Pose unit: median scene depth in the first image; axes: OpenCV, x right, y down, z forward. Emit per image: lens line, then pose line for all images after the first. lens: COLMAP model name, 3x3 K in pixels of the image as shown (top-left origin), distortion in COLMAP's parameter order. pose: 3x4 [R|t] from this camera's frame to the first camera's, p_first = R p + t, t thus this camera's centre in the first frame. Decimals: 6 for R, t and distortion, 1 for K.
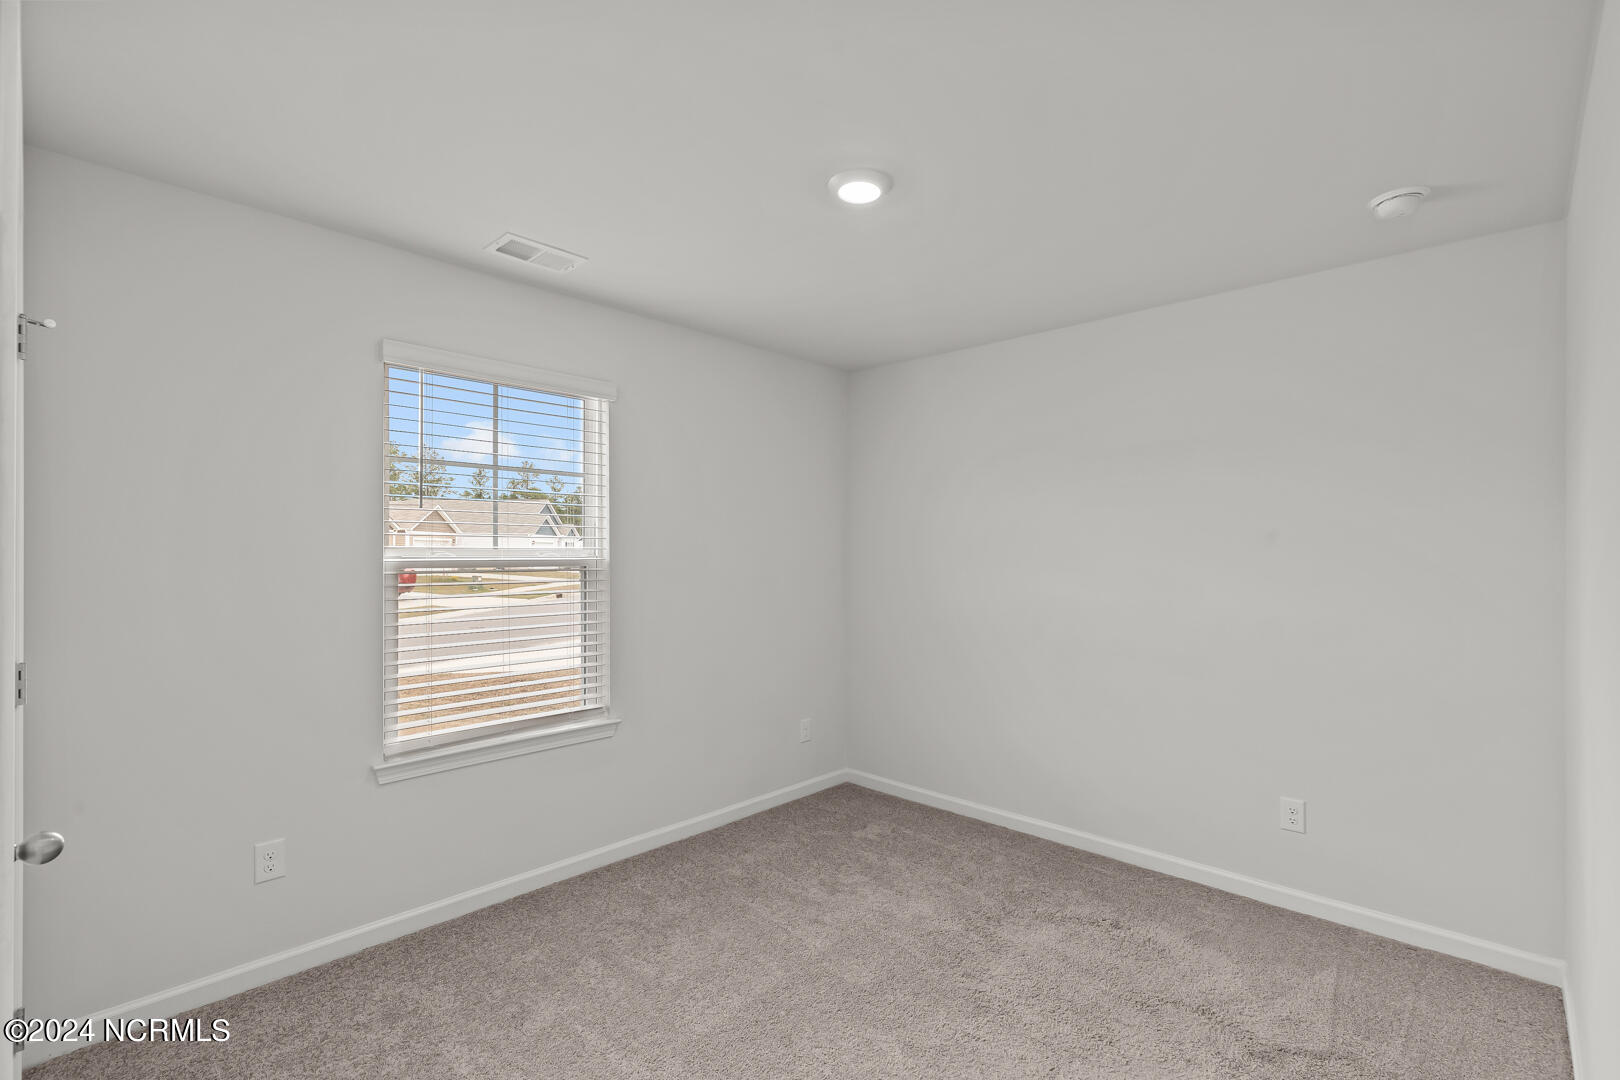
lens RADIAL K [[760.1, 0, 815.8], [0, 760.1, 539.2], [0, 0, 1]] dist [-0.000090, 0.000284]
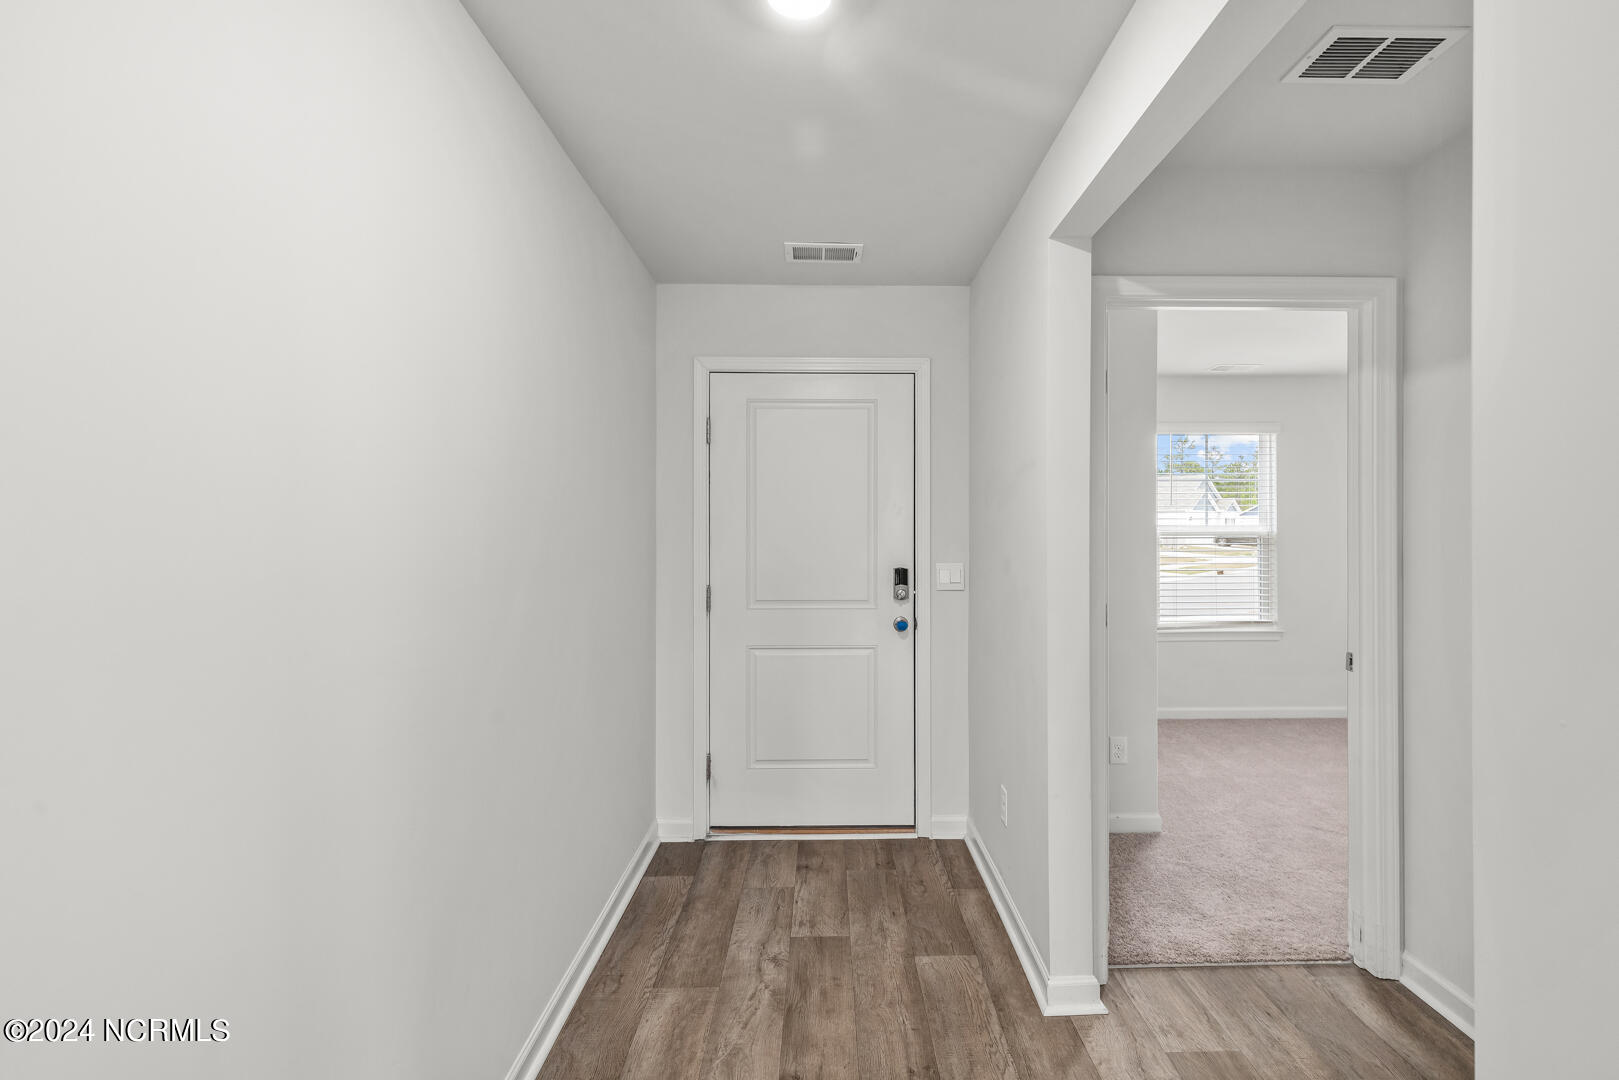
lens RADIAL K [[759.7, 0, 817.0], [0, 759.7, 531.6], [0, 0, 1]] dist [-0.000090, 0.000284]
pose [[0.688757, 0.000388, -0.724992, 0.213303], [0.015072, 0.999776, 0.014854, -0.011931], [0.724835, -0.021158, 0.688597, -0.777764]]
